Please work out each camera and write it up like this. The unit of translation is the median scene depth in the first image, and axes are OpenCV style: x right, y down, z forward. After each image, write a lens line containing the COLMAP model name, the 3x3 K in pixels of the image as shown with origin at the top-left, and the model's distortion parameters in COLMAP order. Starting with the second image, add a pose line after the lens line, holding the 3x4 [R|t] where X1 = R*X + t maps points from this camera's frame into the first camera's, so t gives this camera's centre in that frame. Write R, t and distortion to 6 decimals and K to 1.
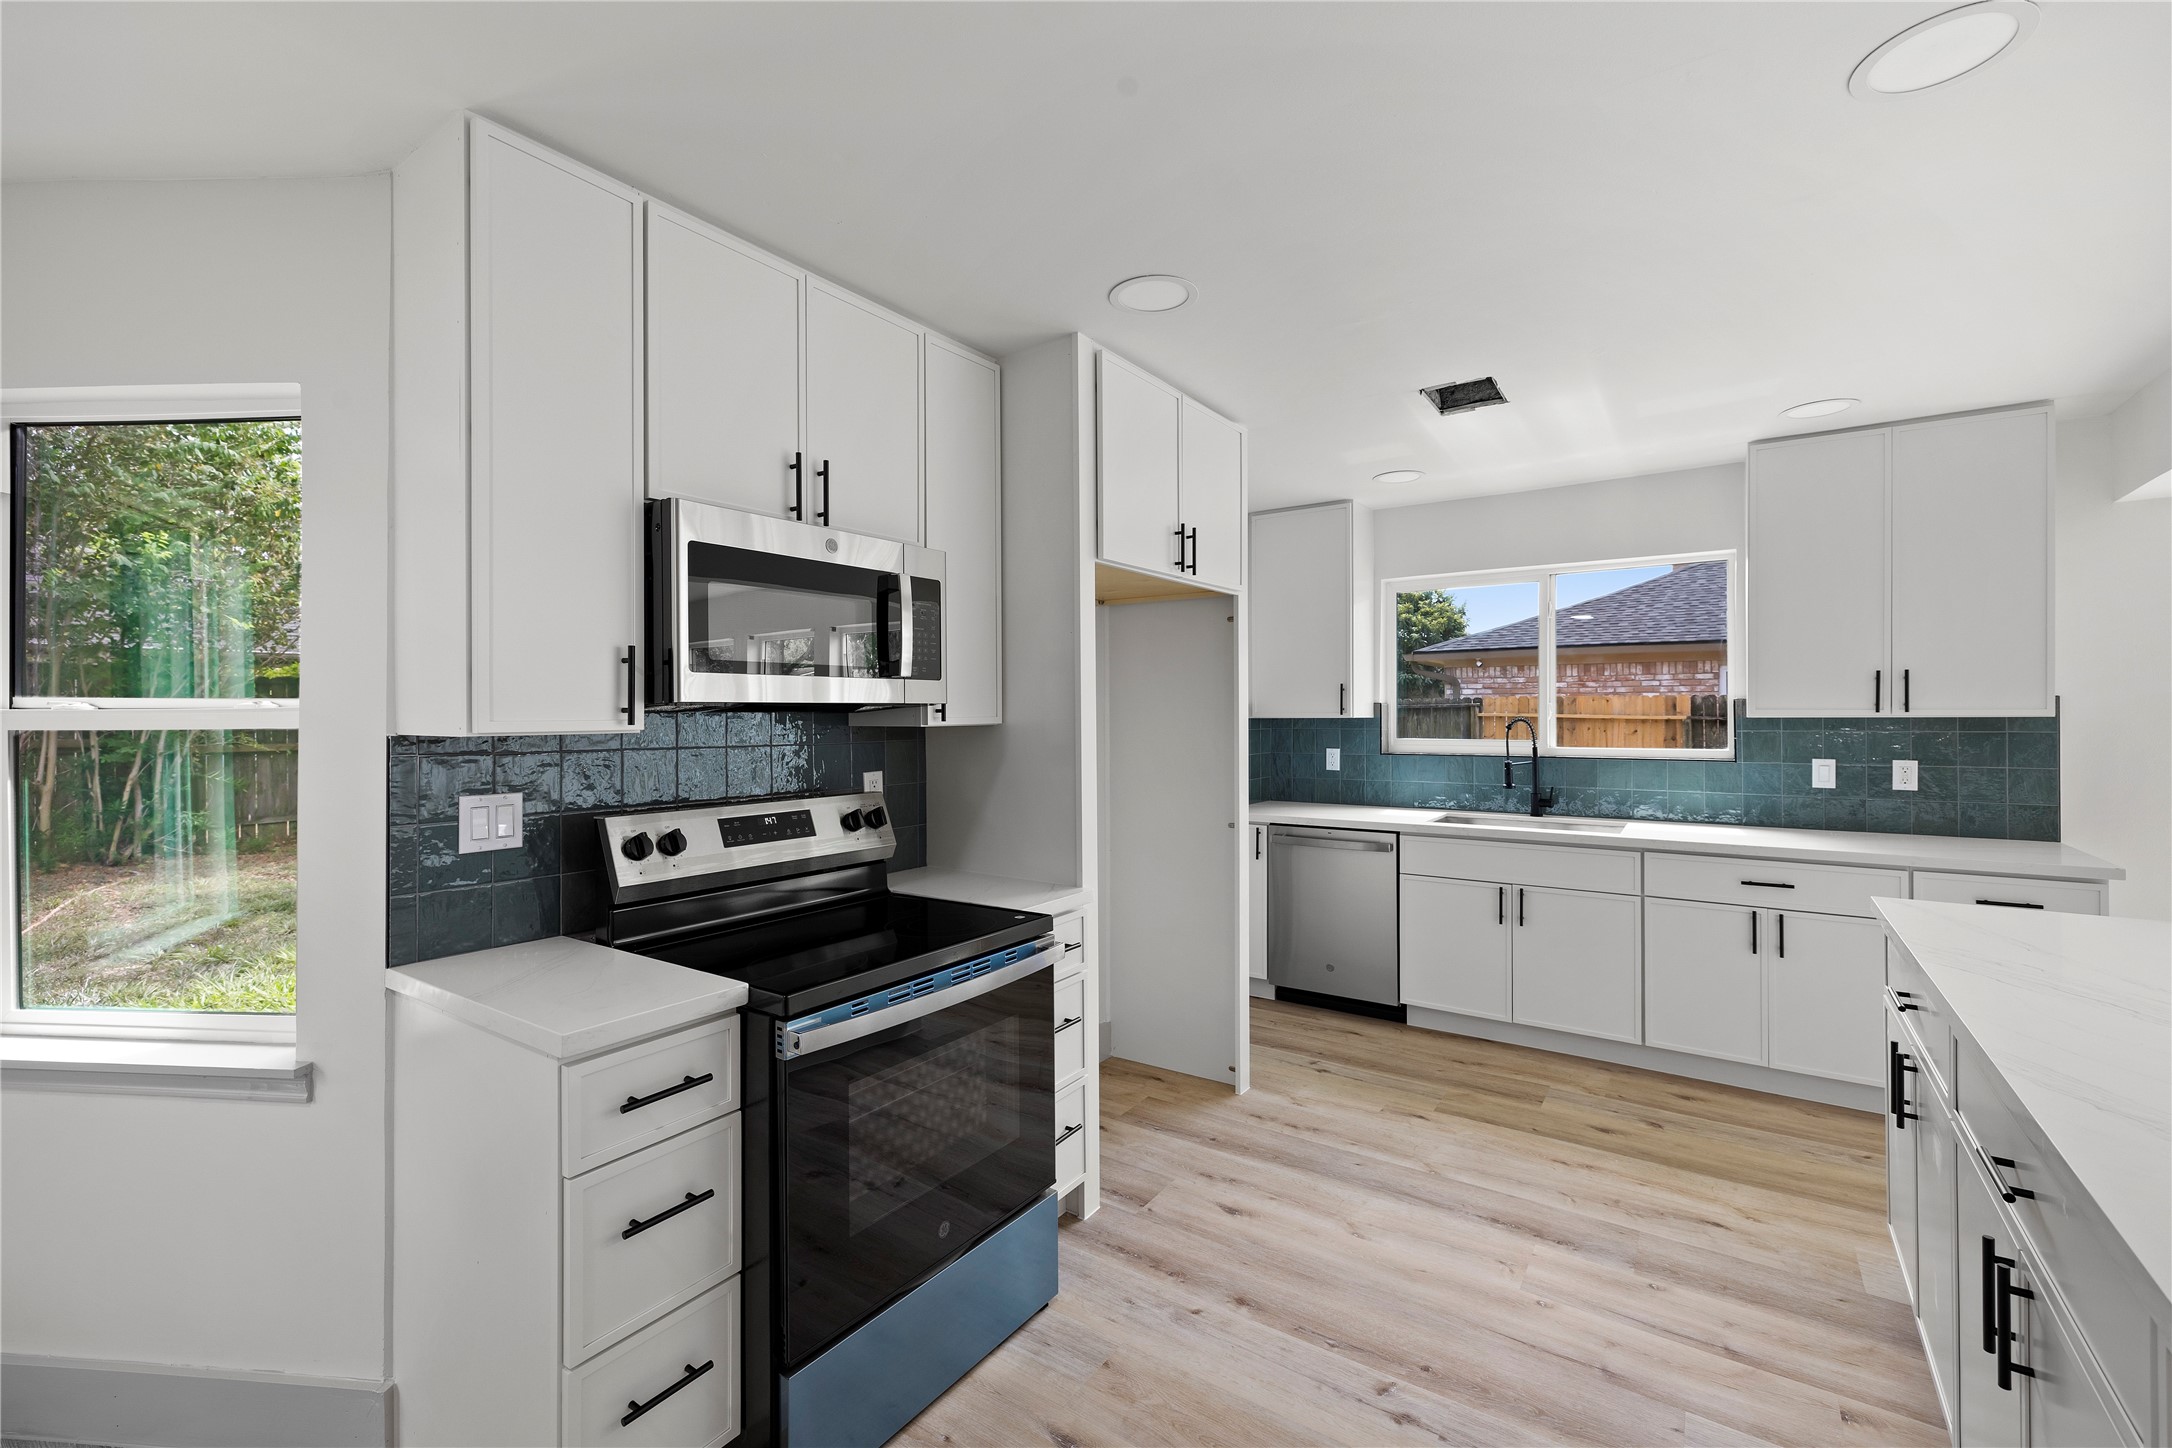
lens RADIAL K [[903.7, 0, 1080.1], [0, 903.7, 718.9], [0, 0, 1]] dist [0.000453, -0.000314]
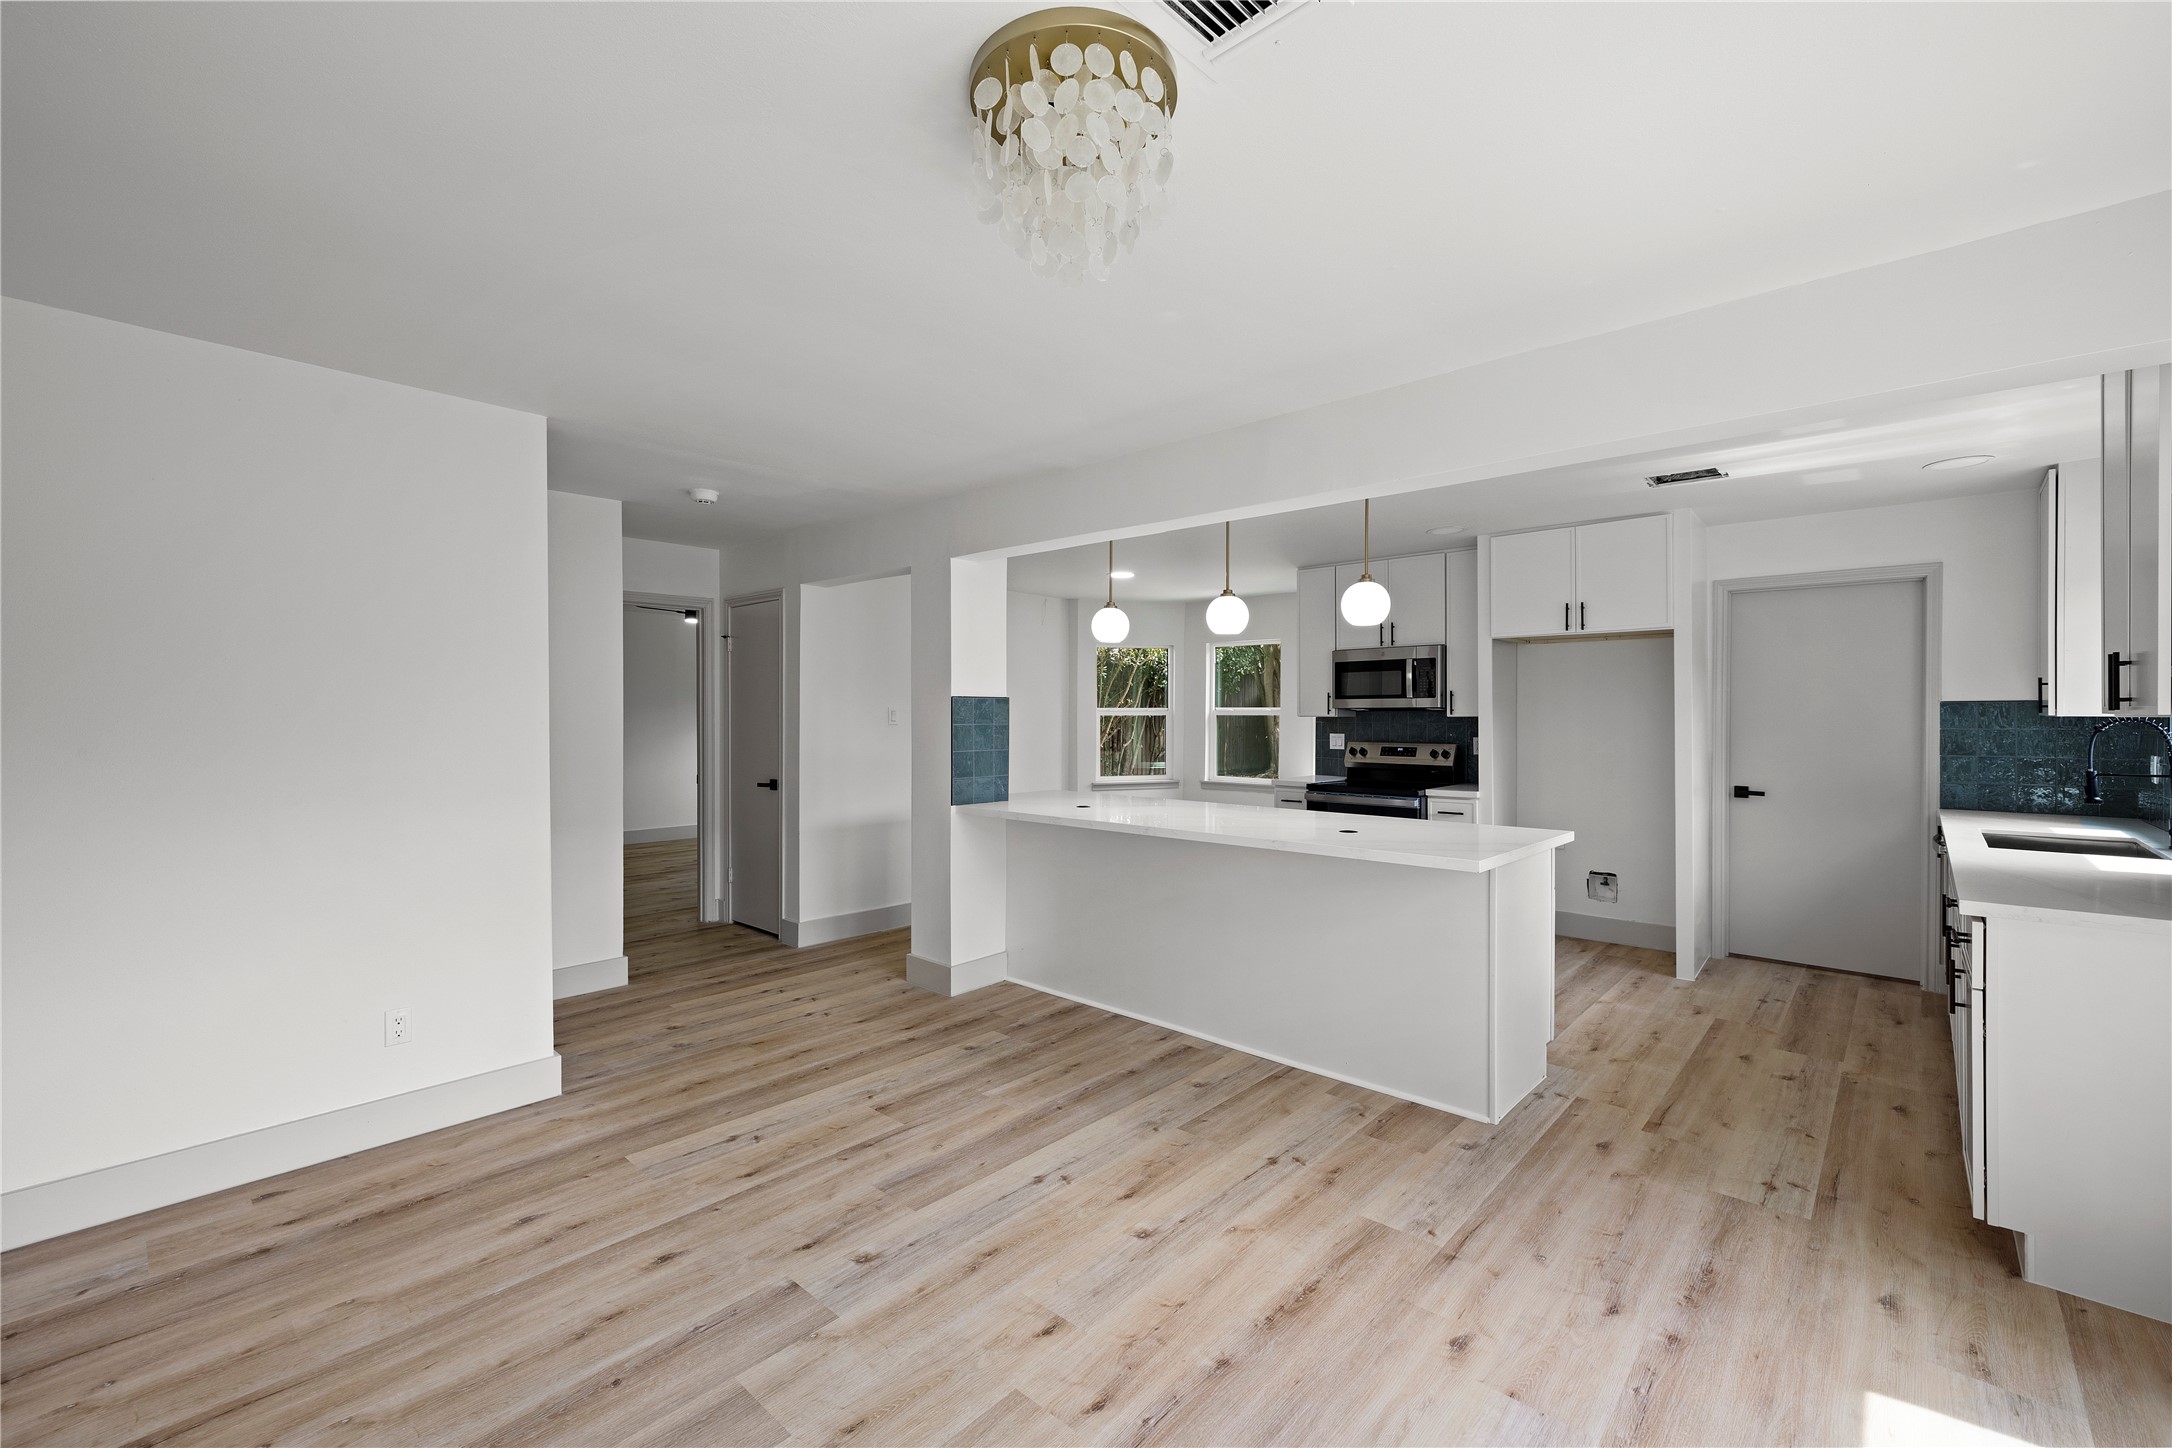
lens RADIAL K [[929.0, 0, 1084.8], [0, 929.0, 709.9], [0, 0, 1]] dist [-0.001329, 0.001151]
pose [[-0.126465, -0.002805, -0.991967, 2.700645], [-0.006756, 0.999975, -0.001966, 0.002446], [0.991948, 0.006453, -0.126481, 0.401585]]
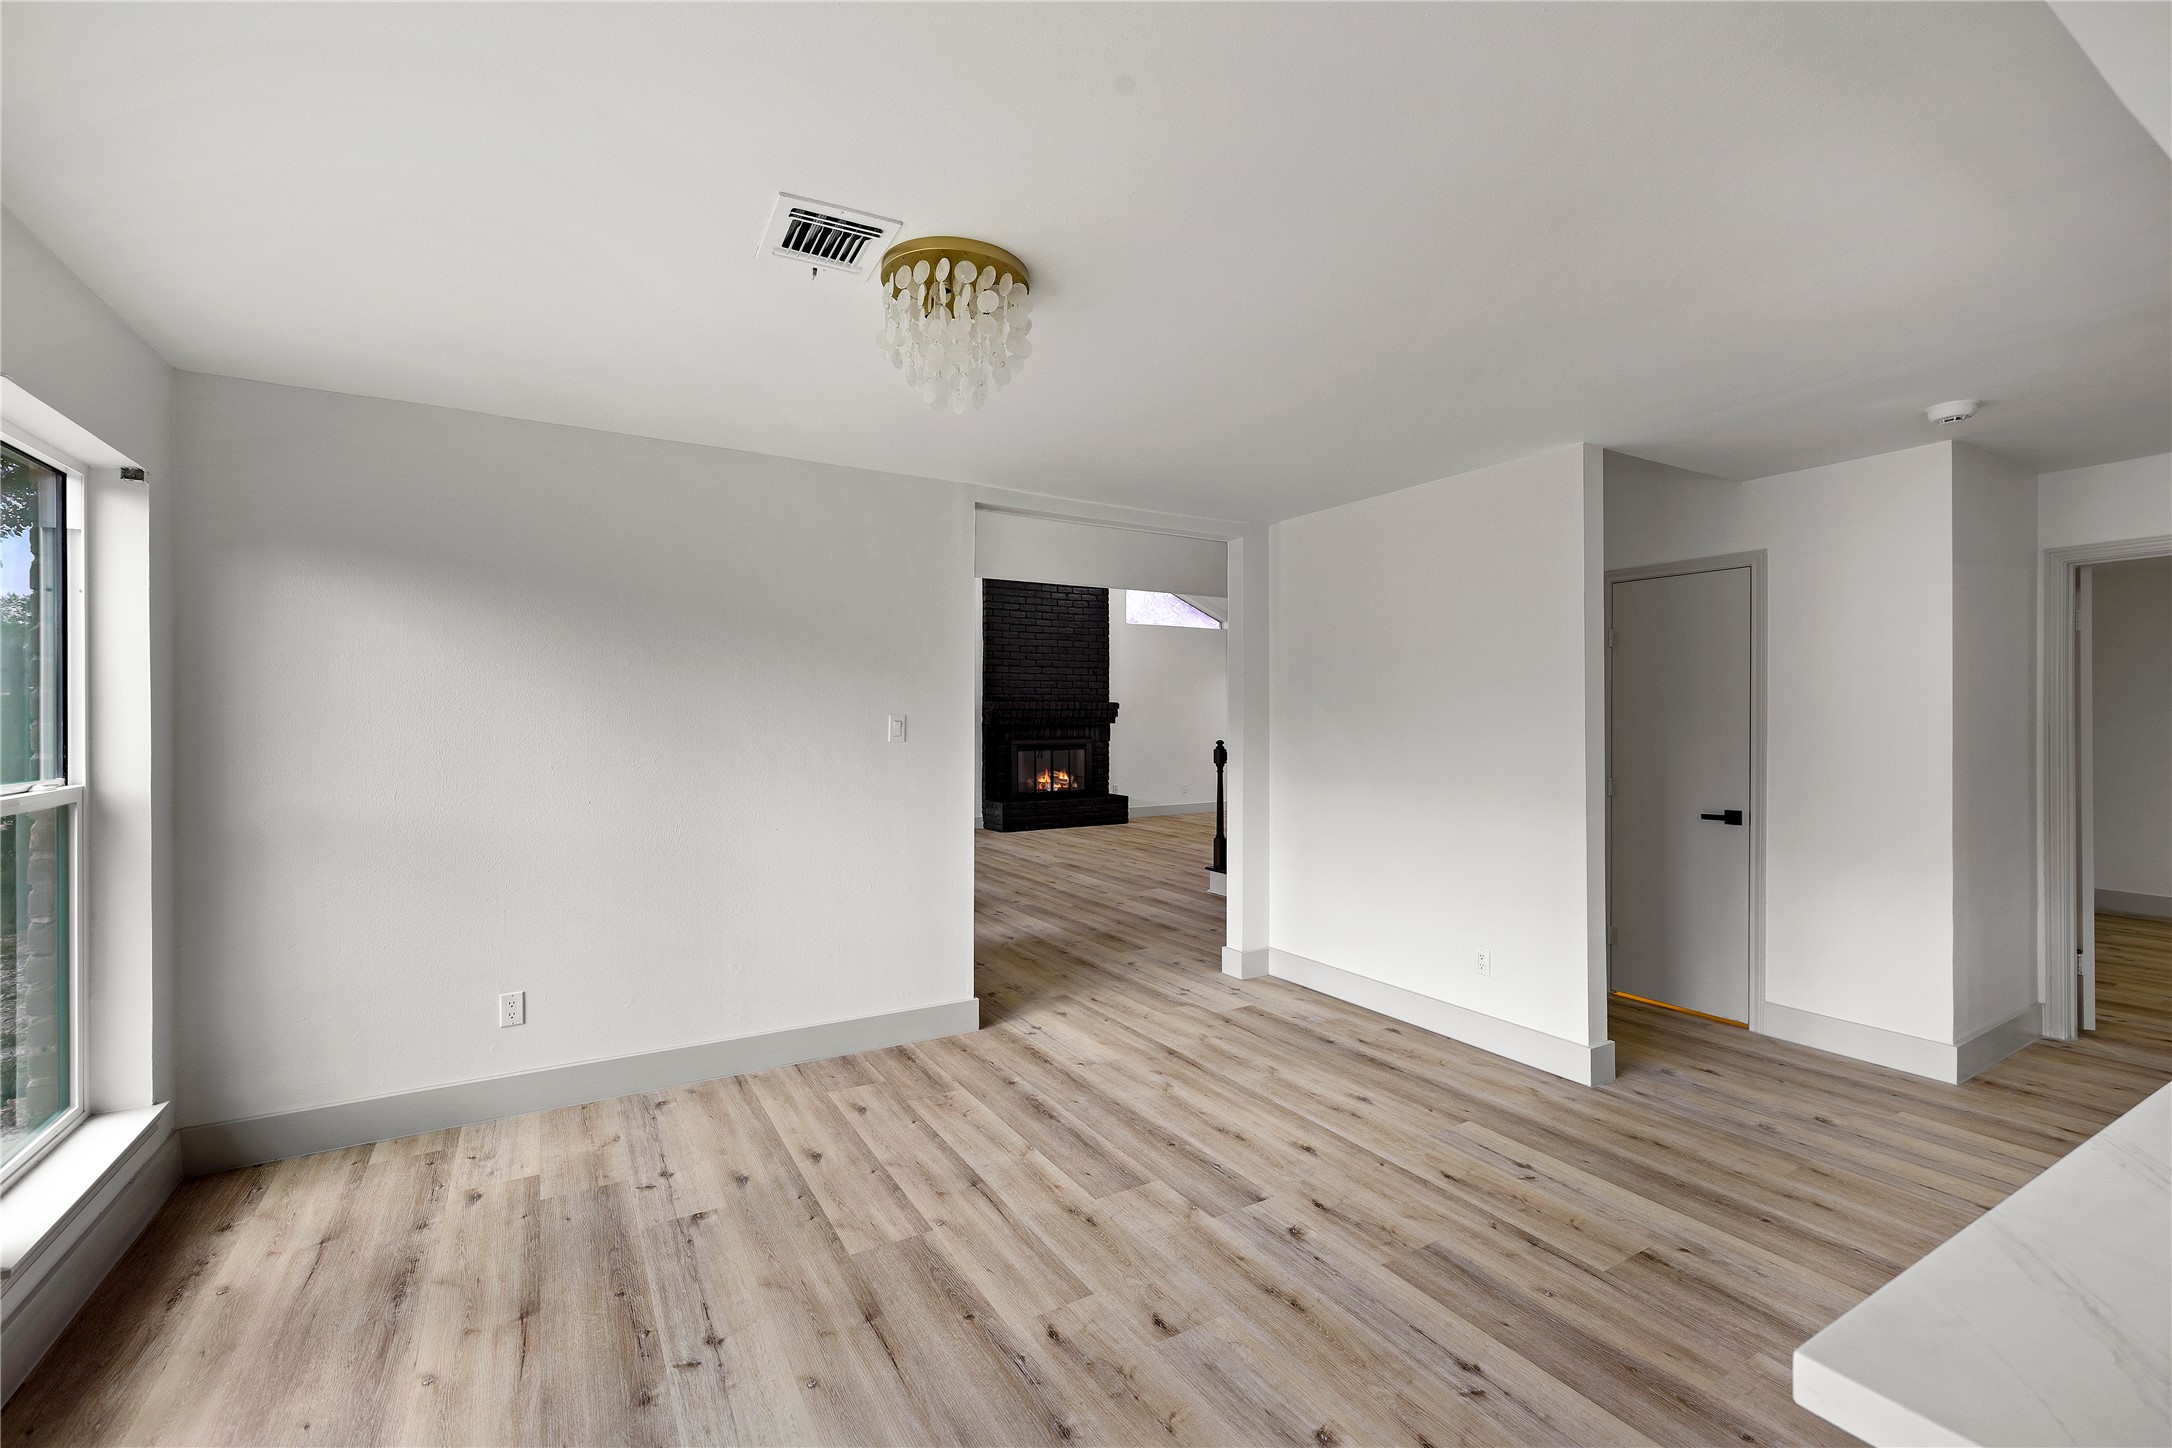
lens RADIAL K [[903.7, 0, 1082.4], [0, 903.7, 759.0], [0, 0, 1]] dist [0.000453, -0.000314]
pose [[-0.910327, -0.018253, 0.413488, 1.424651], [0.002559, 0.998760, 0.049724, -0.010439], [-0.413883, 0.046324, -0.909151, 1.141929]]
